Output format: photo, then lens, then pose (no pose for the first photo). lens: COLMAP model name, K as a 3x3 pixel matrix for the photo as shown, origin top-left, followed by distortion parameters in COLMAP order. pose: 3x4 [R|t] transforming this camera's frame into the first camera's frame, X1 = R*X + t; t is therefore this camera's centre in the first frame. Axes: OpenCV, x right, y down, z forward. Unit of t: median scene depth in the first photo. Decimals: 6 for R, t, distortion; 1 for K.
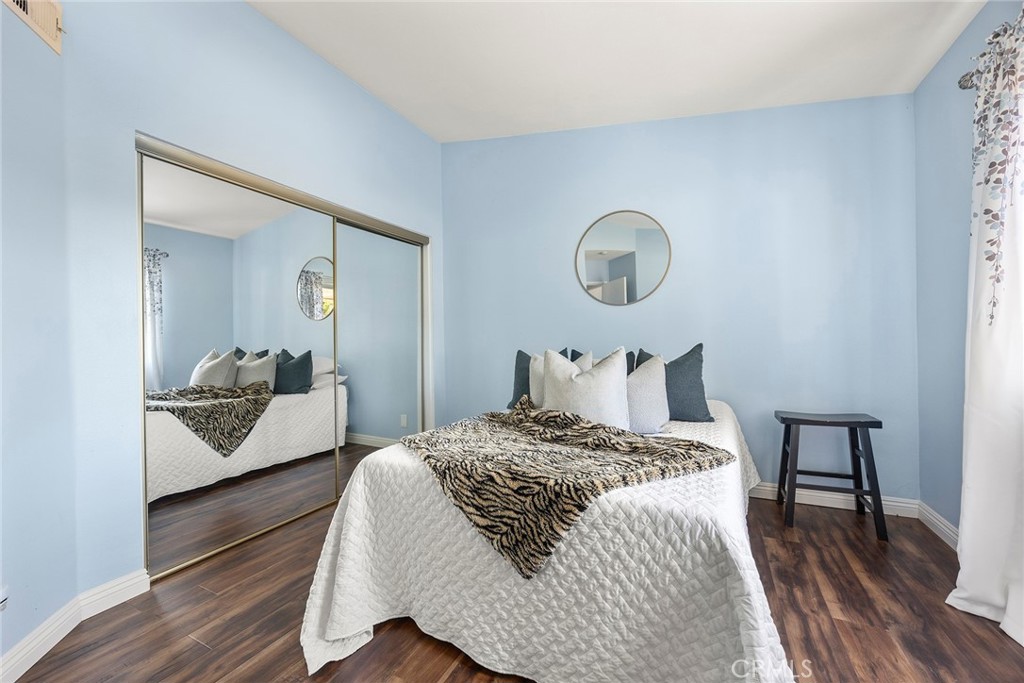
lens RADIAL K [[397.7, 0, 506.5], [0, 397.7, 343.3], [0, 0, 1]] dist [-0.003461, -0.000020]
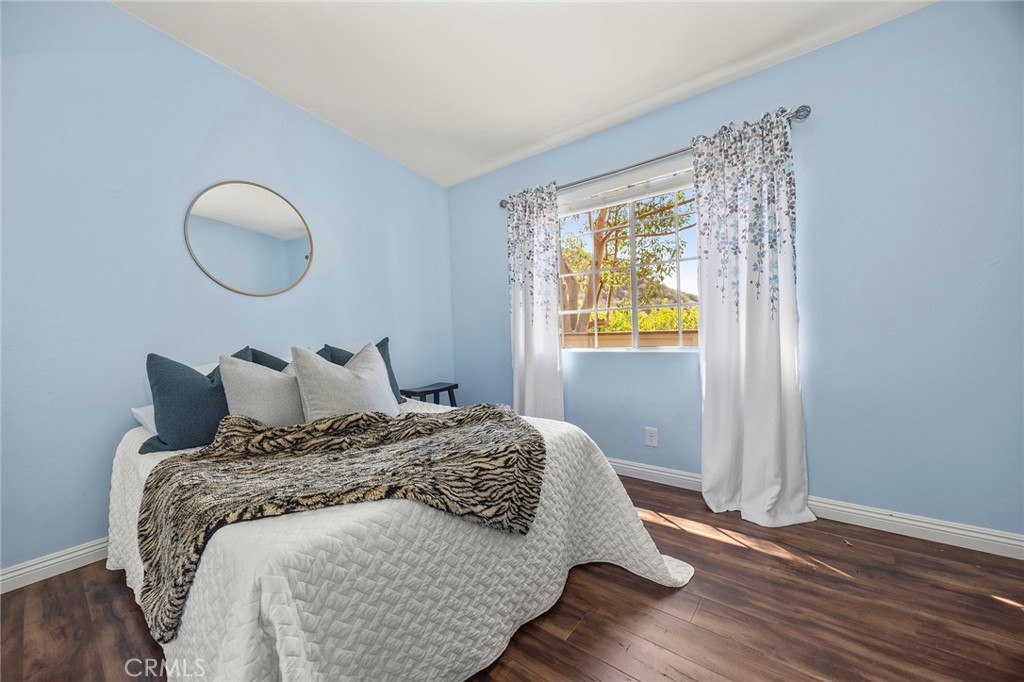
lens RADIAL K [[397.7, 0, 509.1], [0, 397.7, 337.0], [0, 0, 1]] dist [-0.003461, -0.000020]
pose [[0.190912, -0.003407, 0.981601, -1.007308], [0.033051, 0.999449, -0.002959, 0.024307], [-0.981051, 0.033008, 0.190920, 0.755619]]
